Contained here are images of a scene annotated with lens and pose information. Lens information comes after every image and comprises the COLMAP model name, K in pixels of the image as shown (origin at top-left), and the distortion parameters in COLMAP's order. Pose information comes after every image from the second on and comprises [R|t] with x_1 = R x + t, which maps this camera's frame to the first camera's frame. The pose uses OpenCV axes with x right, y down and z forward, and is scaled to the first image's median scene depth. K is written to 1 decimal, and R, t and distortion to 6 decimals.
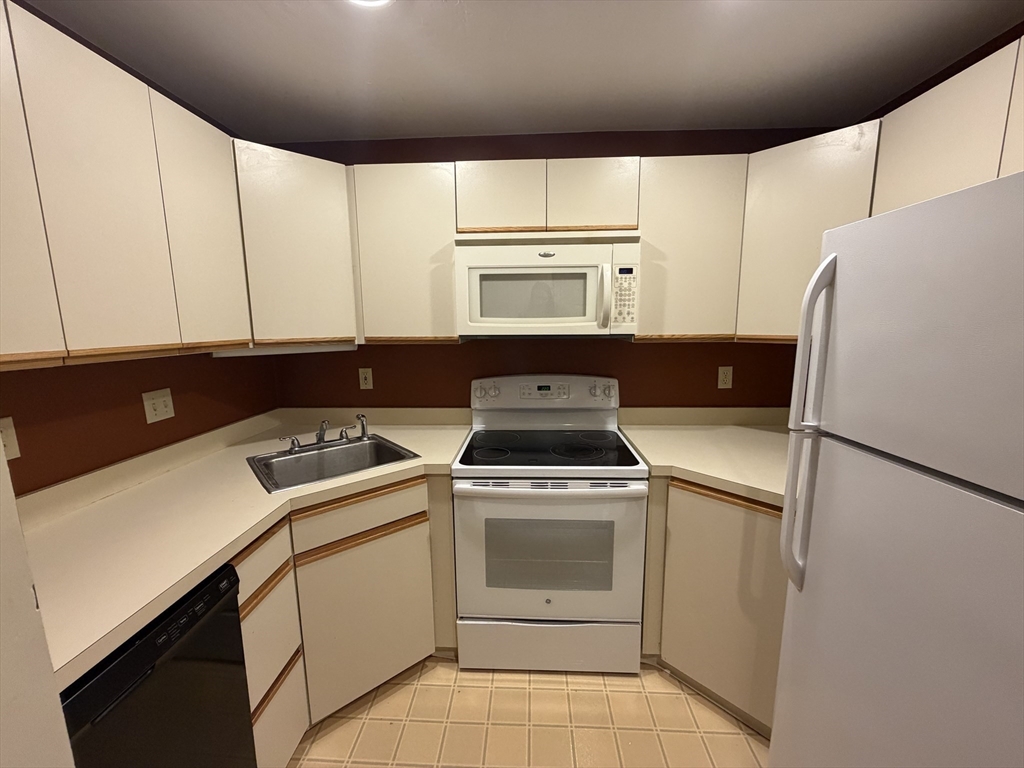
lens RADIAL K [[407.0, 0, 510.5], [0, 407.0, 383.9], [0, 0, 1]] dist [-0.003199, 0.000056]
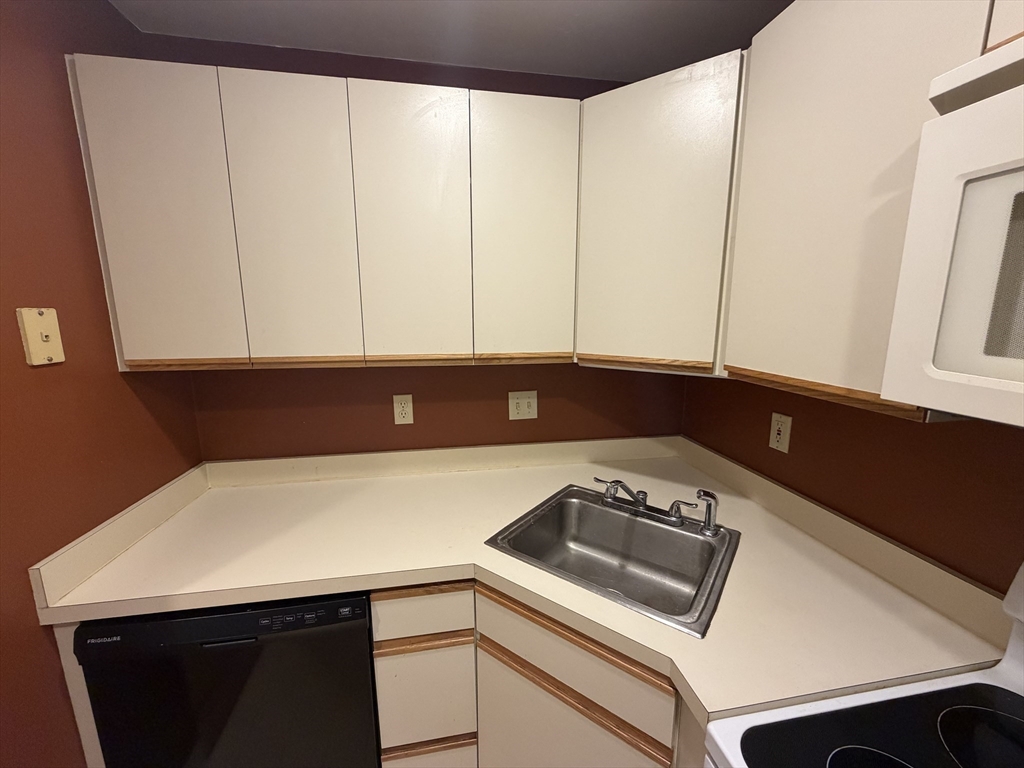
lens RADIAL K [[407.0, 0, 510.6], [0, 407.0, 384.4], [0, 0, 1]] dist [-0.003199, 0.000056]
pose [[0.224775, 0.178927, -0.957842, 0.133898], [-0.151814, 0.977423, 0.146959, -0.148511], [0.962512, 0.112381, 0.246864, 0.682778]]
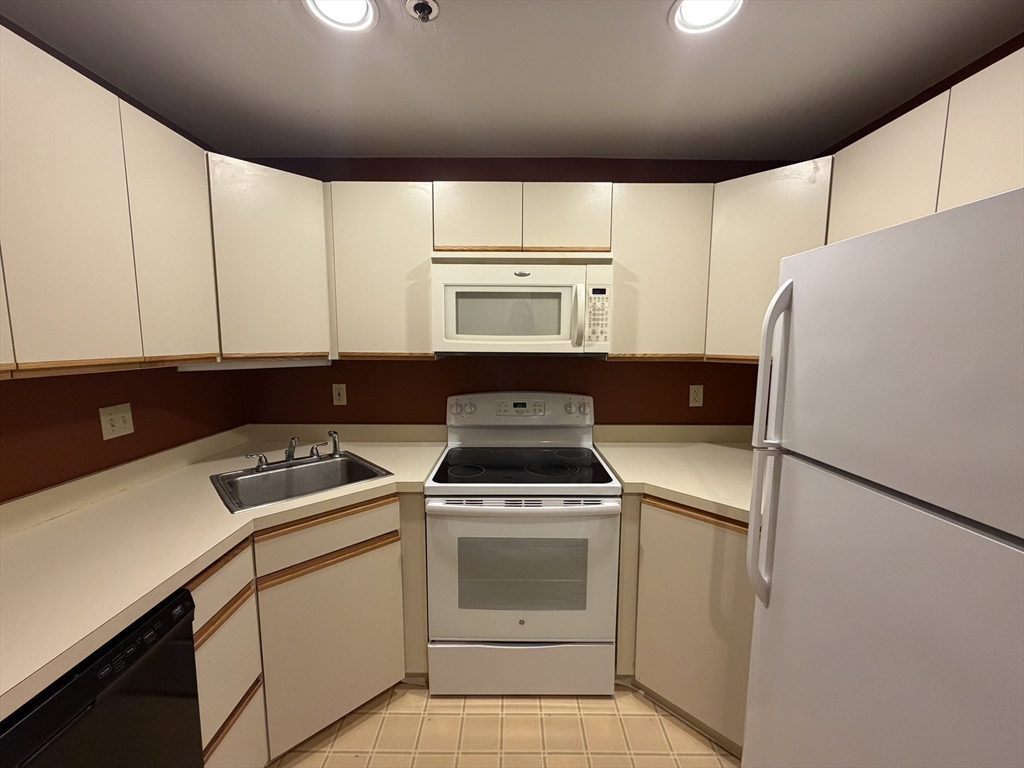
lens RADIAL K [[407.0, 0, 510.6], [0, 407.0, 384.0], [0, 0, 1]] dist [-0.003199, 0.000056]
pose [[0.998815, 0.008077, 0.048001, 0.014332], [-0.006139, 0.999166, -0.040380, -0.001406], [-0.048287, 0.040038, 0.998031, -0.003683]]
